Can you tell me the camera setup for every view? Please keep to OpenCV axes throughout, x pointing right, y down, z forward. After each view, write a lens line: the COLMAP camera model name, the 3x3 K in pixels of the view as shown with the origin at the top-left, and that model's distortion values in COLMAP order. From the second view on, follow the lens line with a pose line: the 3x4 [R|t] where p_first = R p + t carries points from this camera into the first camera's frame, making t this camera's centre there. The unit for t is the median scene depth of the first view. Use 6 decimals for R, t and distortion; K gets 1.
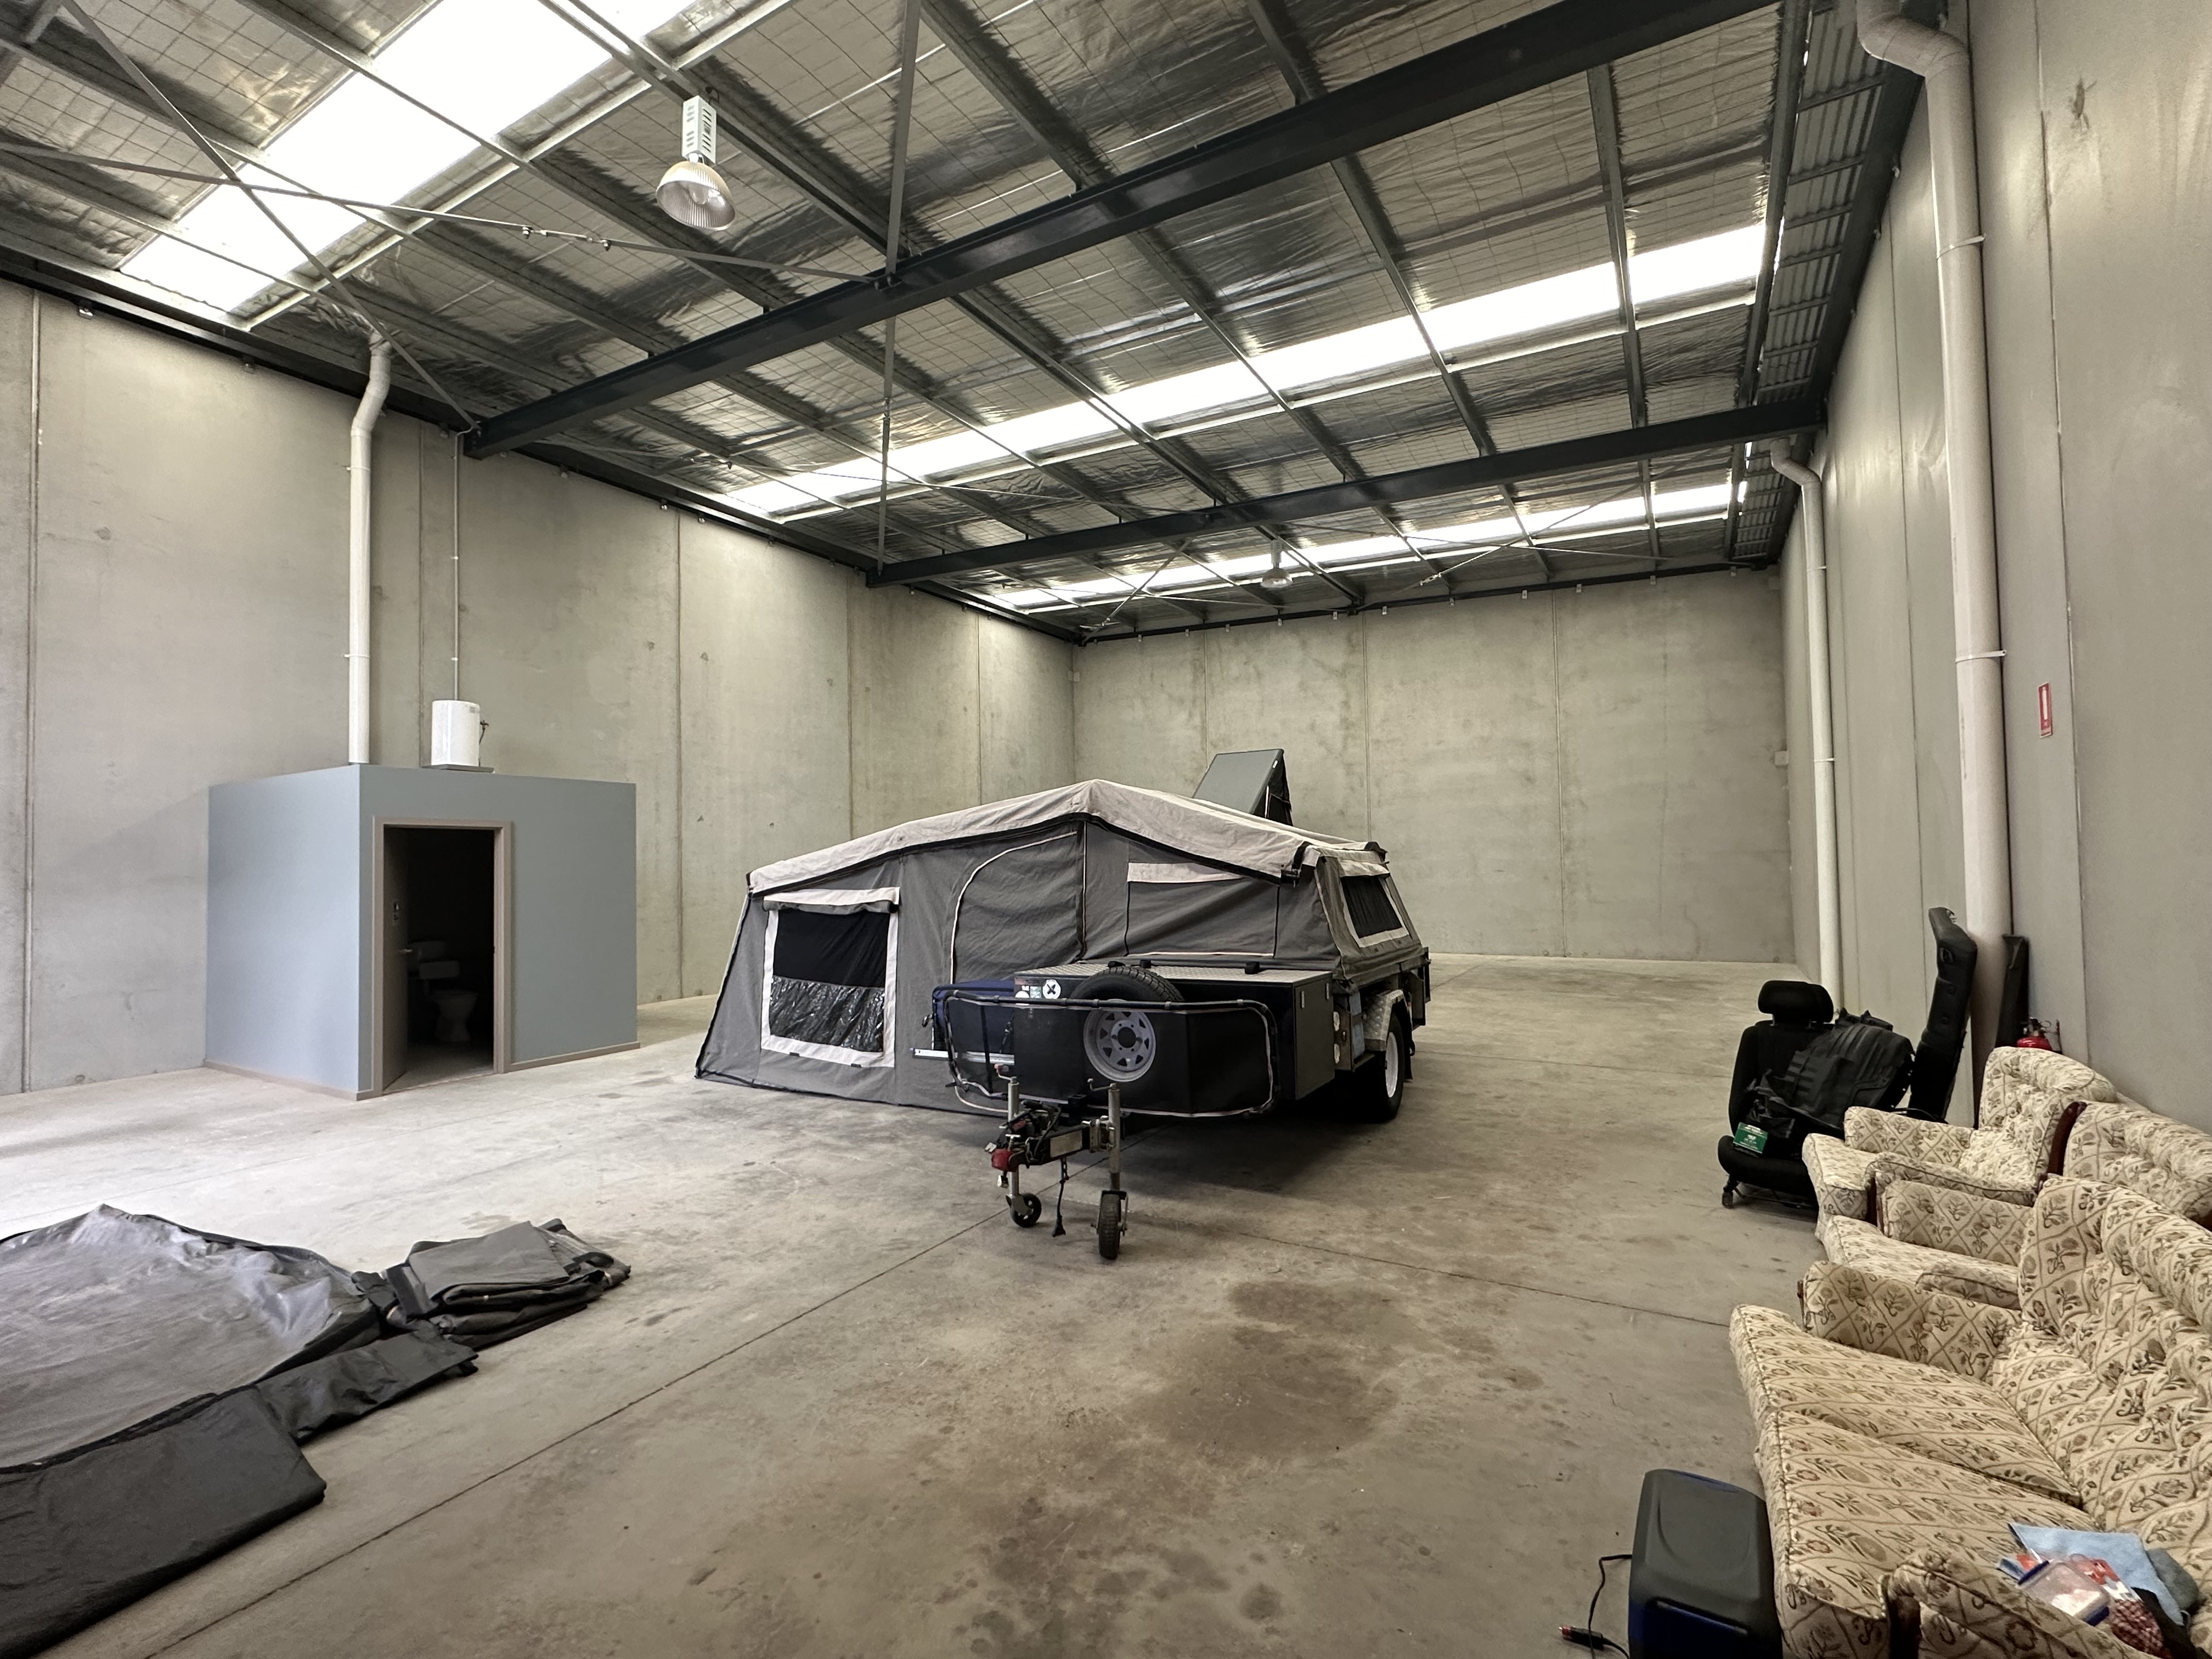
lens RADIAL K [[980.5, 0, 1098.6], [0, 980.5, 838.9], [0, 0, 1]] dist [0.001178, 0.000245]
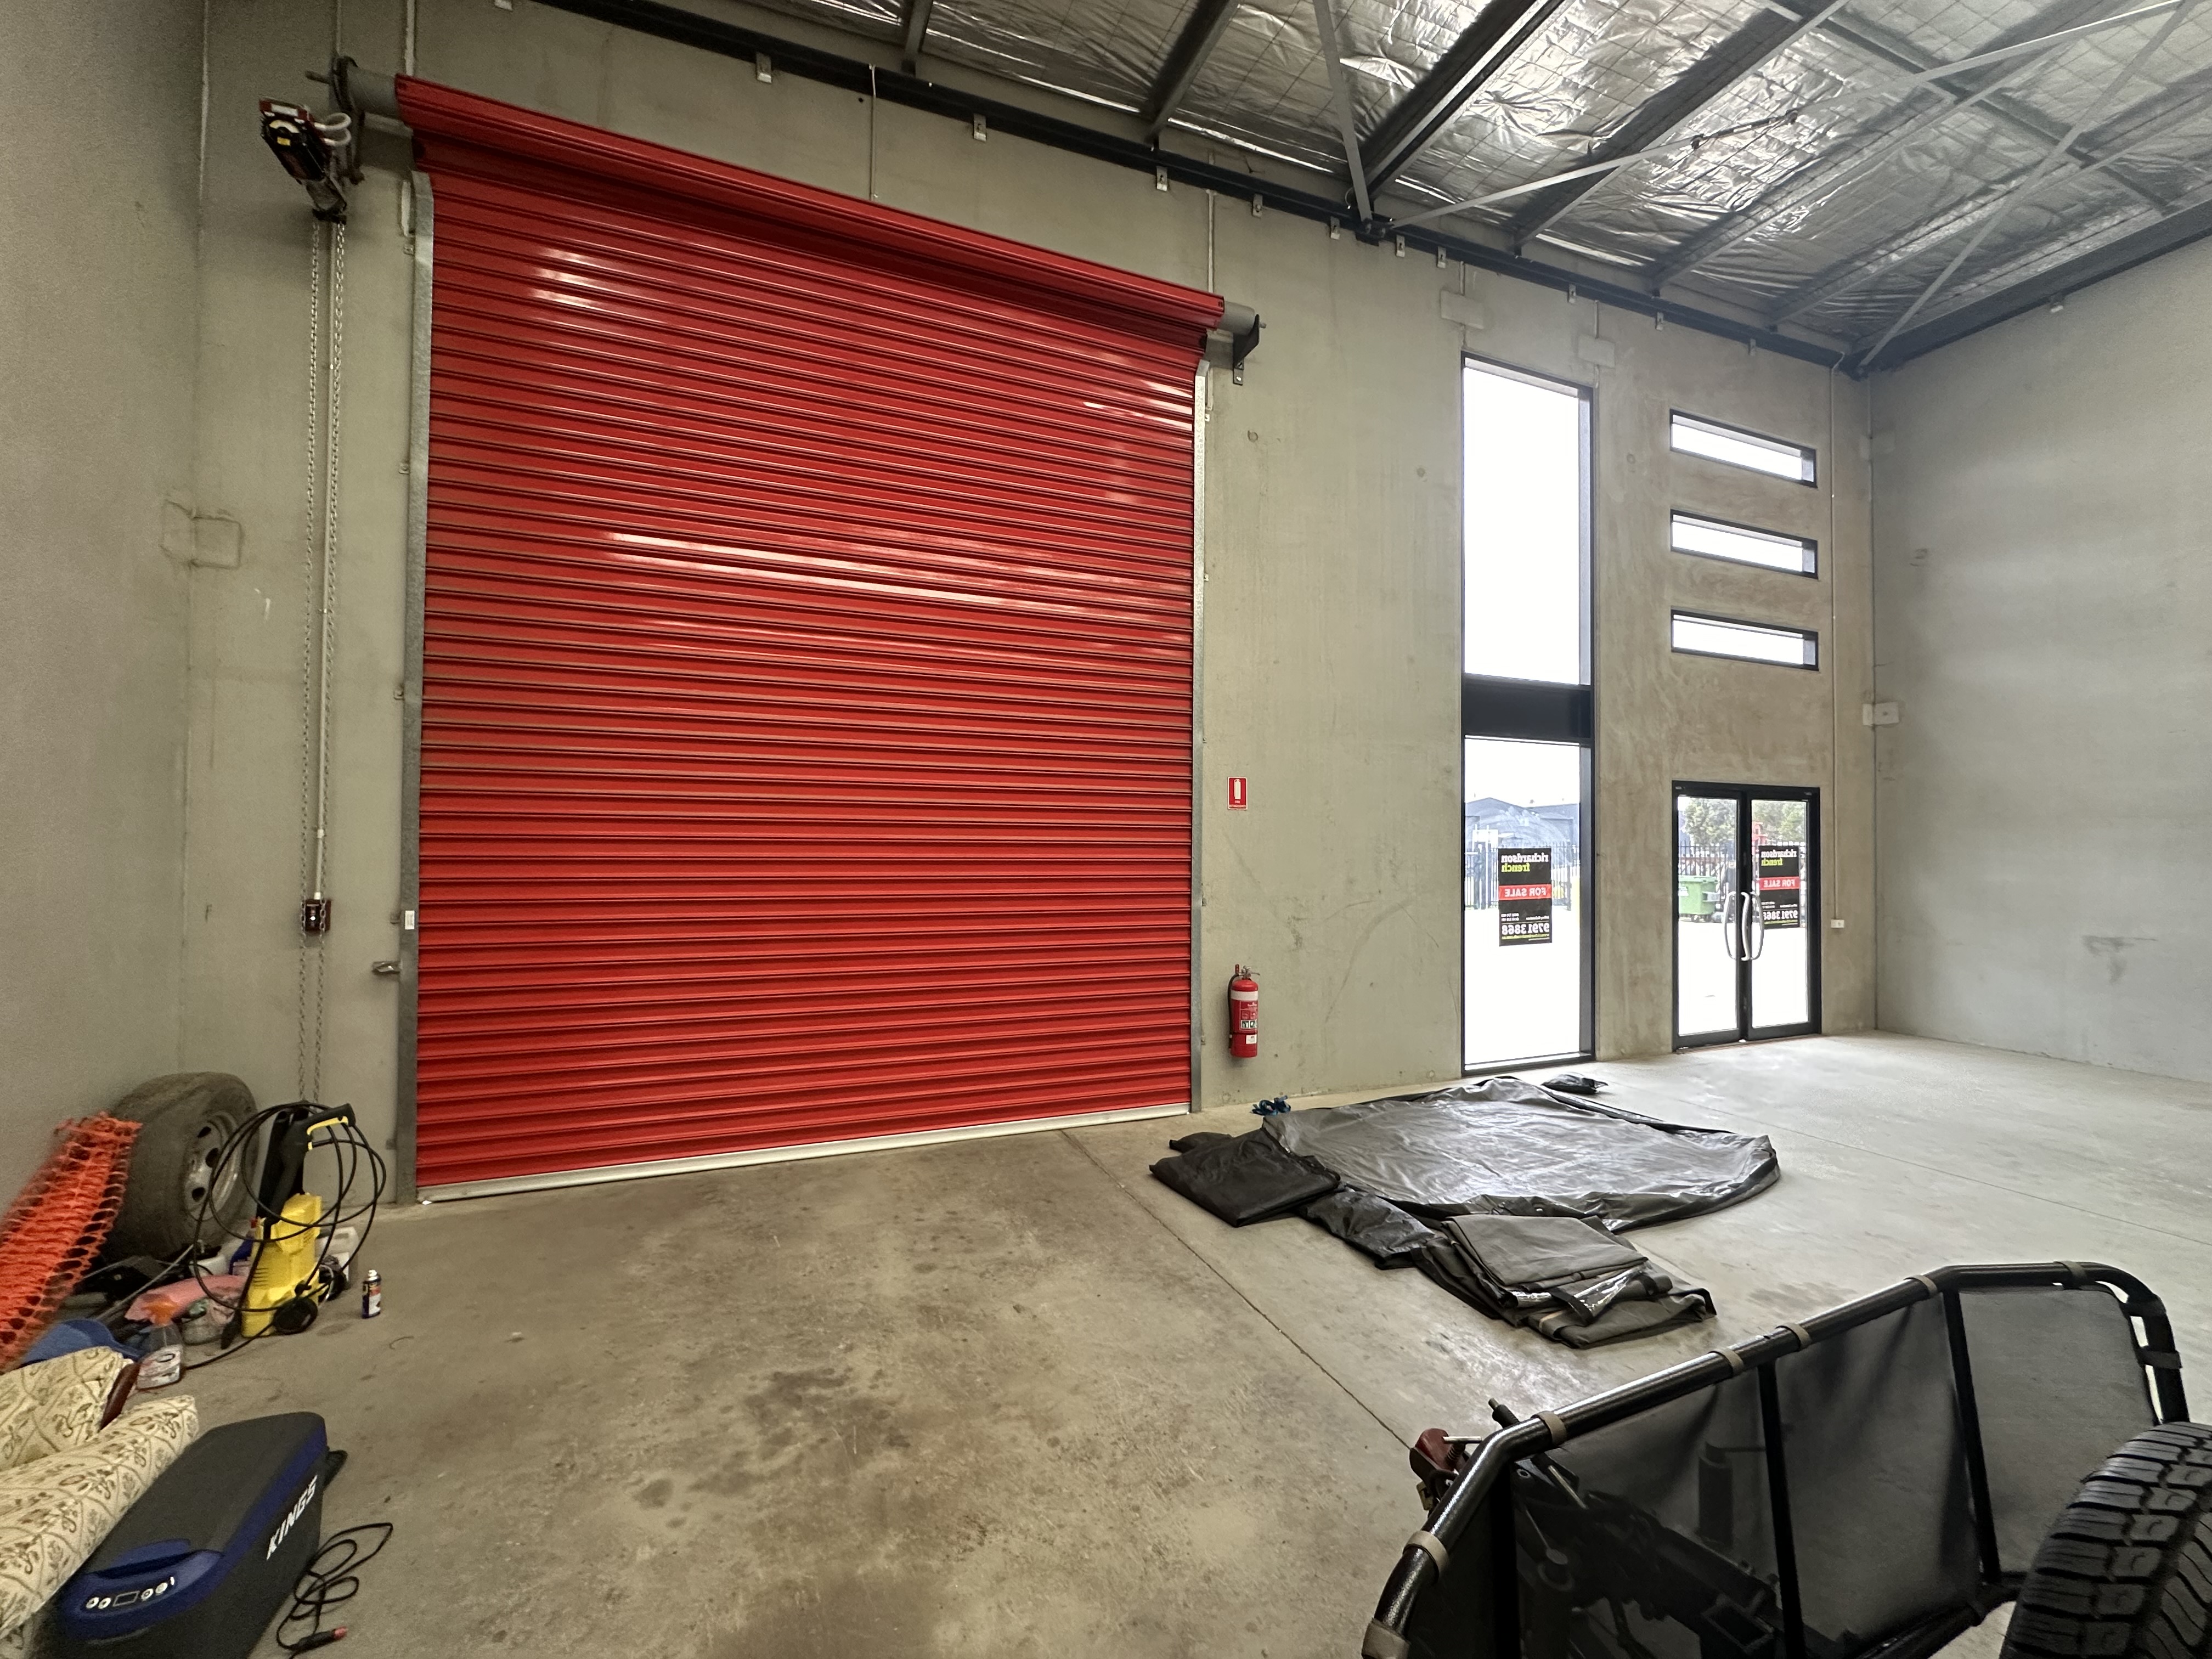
lens RADIAL K [[898.9, 0, 1104.0], [0, 898.9, 826.7], [0, 0, 1]] dist [-0.004101, 0.000039]
pose [[-0.610868, -0.005260, -0.791715, 0.471717], [0.023201, 0.999430, -0.024541, 0.008182], [0.791392, -0.033360, -0.610398, 1.433616]]
